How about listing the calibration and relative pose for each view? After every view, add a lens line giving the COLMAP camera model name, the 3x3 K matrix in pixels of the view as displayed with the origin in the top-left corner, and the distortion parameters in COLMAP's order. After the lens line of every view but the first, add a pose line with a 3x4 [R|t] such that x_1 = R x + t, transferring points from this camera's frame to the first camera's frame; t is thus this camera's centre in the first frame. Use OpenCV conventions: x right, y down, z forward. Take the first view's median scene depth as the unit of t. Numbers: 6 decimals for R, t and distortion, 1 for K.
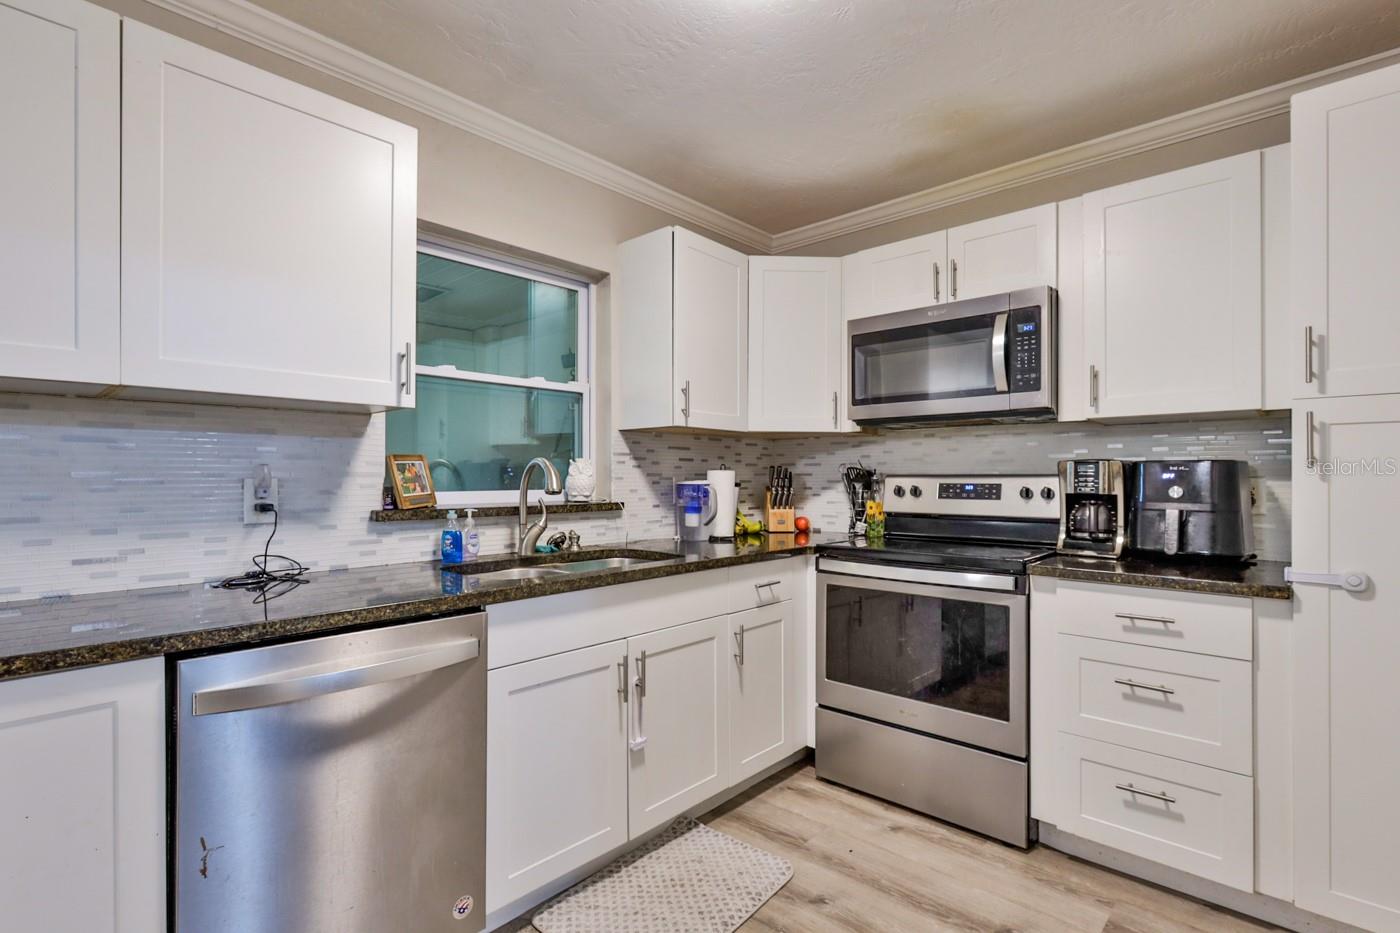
lens RADIAL K [[681.3, 0, 698.0], [0, 681.3, 474.0], [0, 0, 1]] dist [-0.004873, 0.005038]
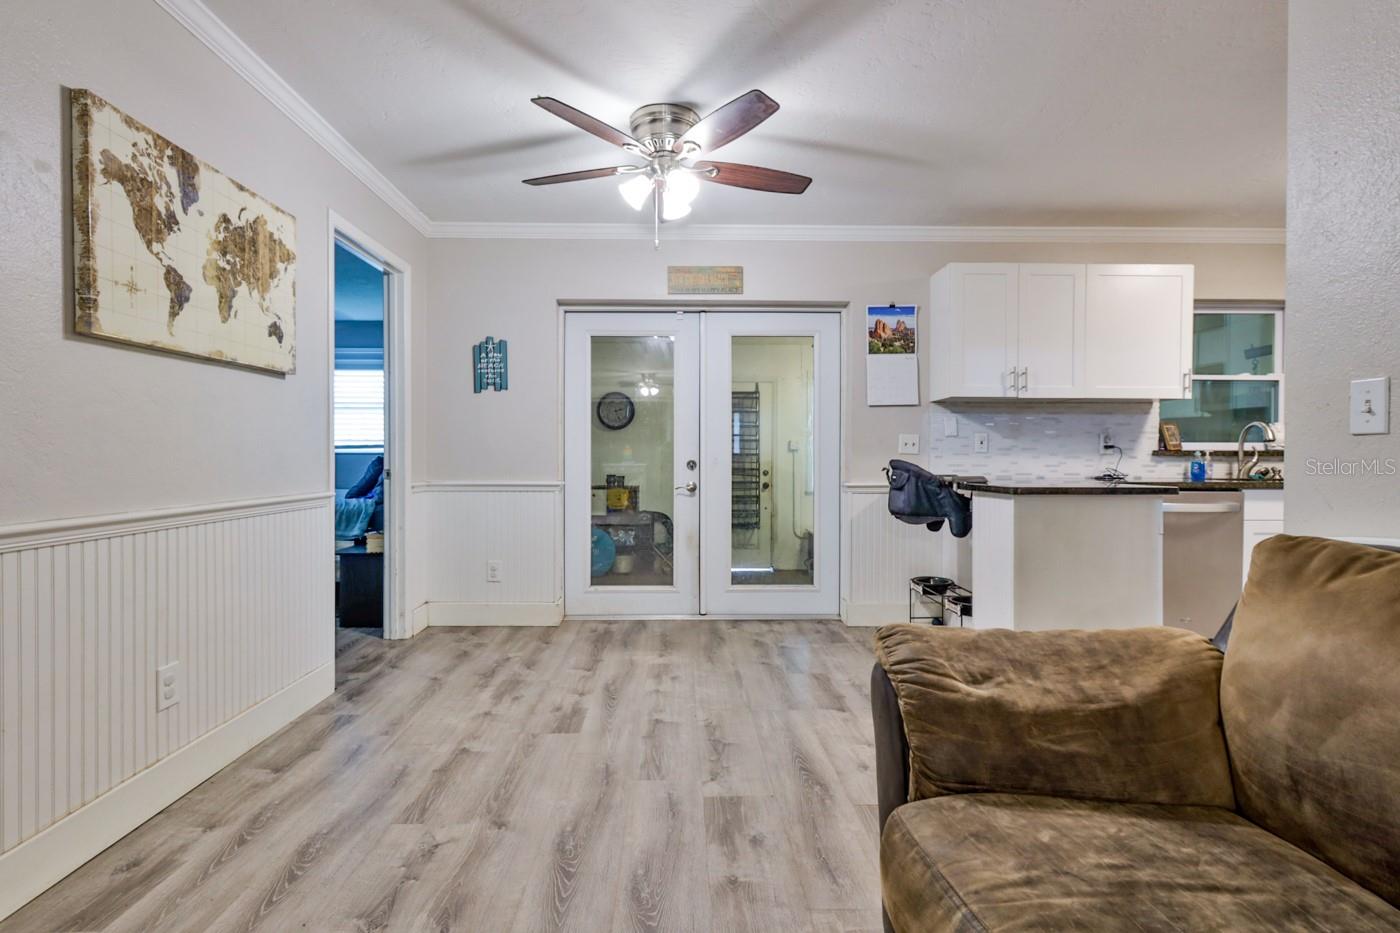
lens RADIAL K [[681.3, 0, 696.5], [0, 681.3, 462.2], [0, 0, 1]] dist [-0.004873, 0.005038]
pose [[0.689307, 0.008459, -0.724420, 0.045739], [-0.001006, 0.999942, 0.010720, 0.062843], [0.724468, -0.006661, 0.689276, -1.260891]]
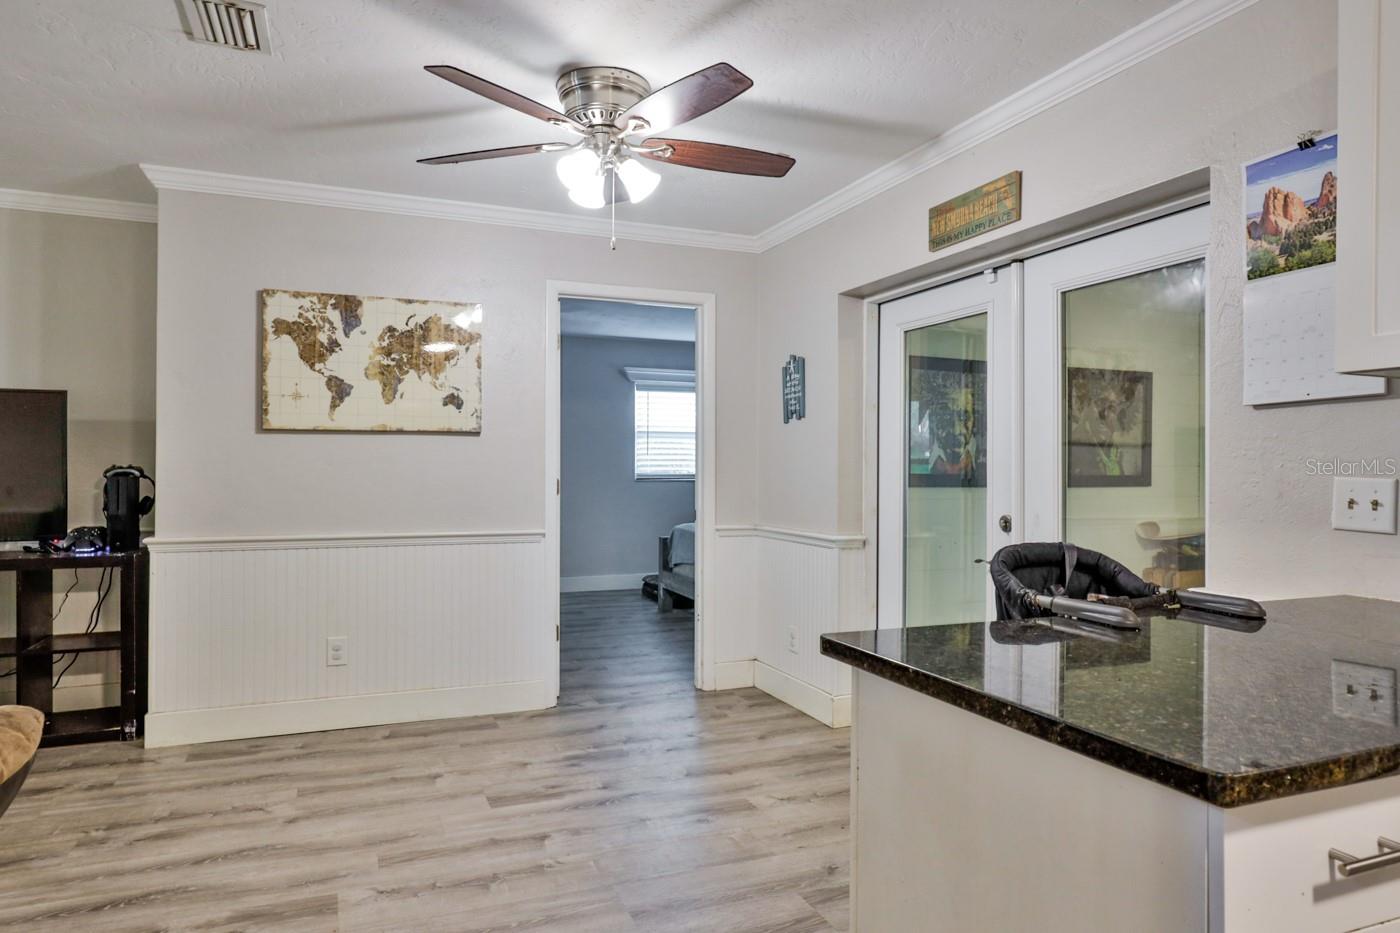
lens RADIAL K [[851.3, 0, 683.1], [0, 851.3, 466.6], [0, 0, 1]] dist [-0.006537, 0.001725]
pose [[-0.433196, -0.005076, -0.901285, 0.148119], [-0.005172, 0.999982, -0.003146, 0.002431], [0.901285, 0.003299, -0.433214, 0.185151]]
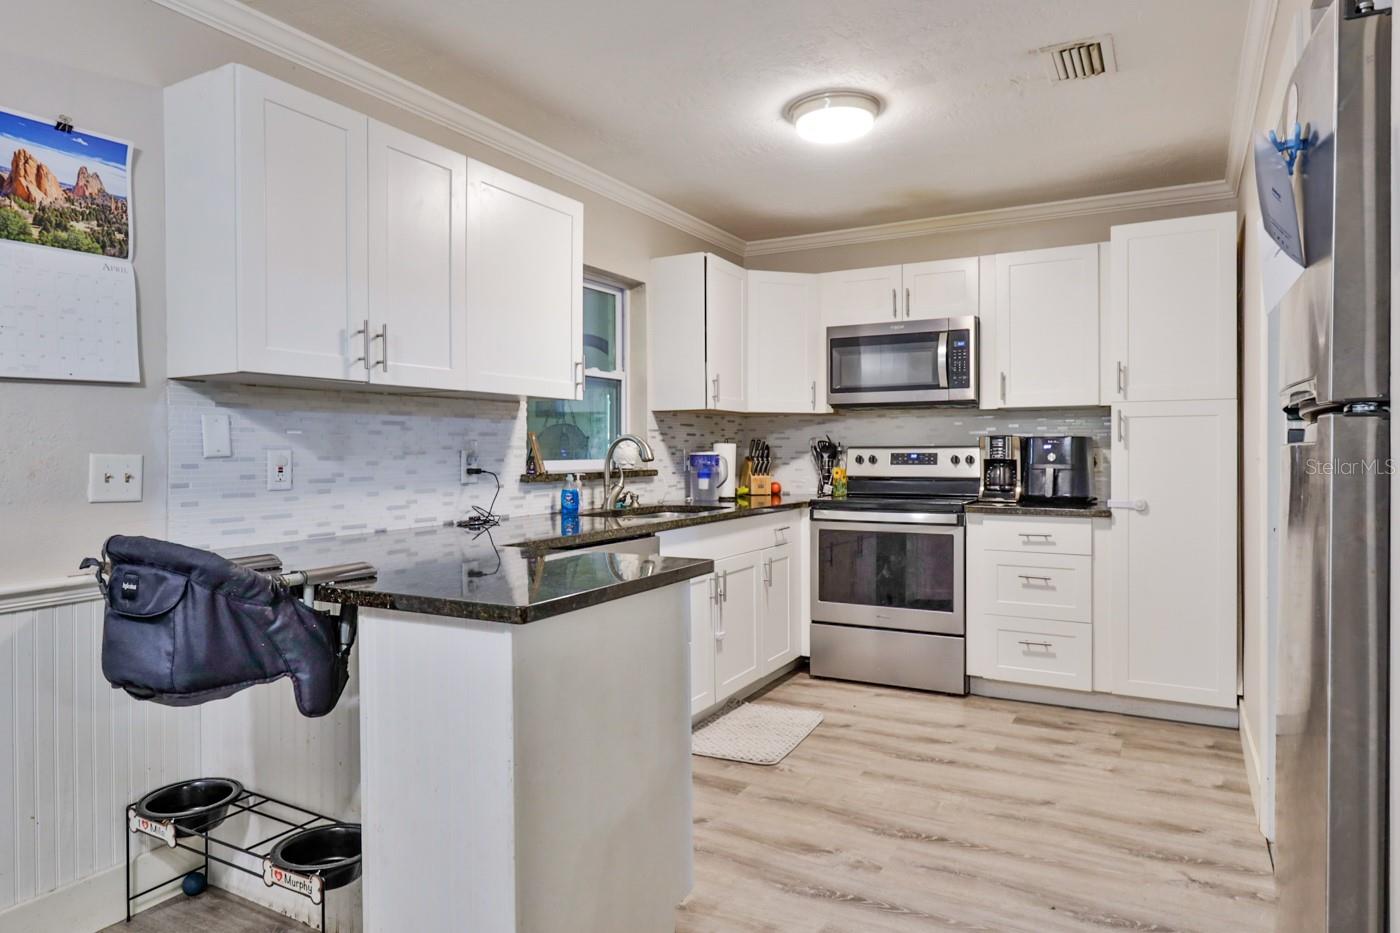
lens RADIAL K [[851.3, 0, 705.3], [0, 851.3, 454.8], [0, 0, 1]] dist [-0.006537, 0.001725]
pose [[0.972460, -0.004913, 0.233016, -0.474469], [0.002757, 0.999950, 0.009578, 0.000537], [-0.233052, -0.008671, 0.972426, -0.643502]]
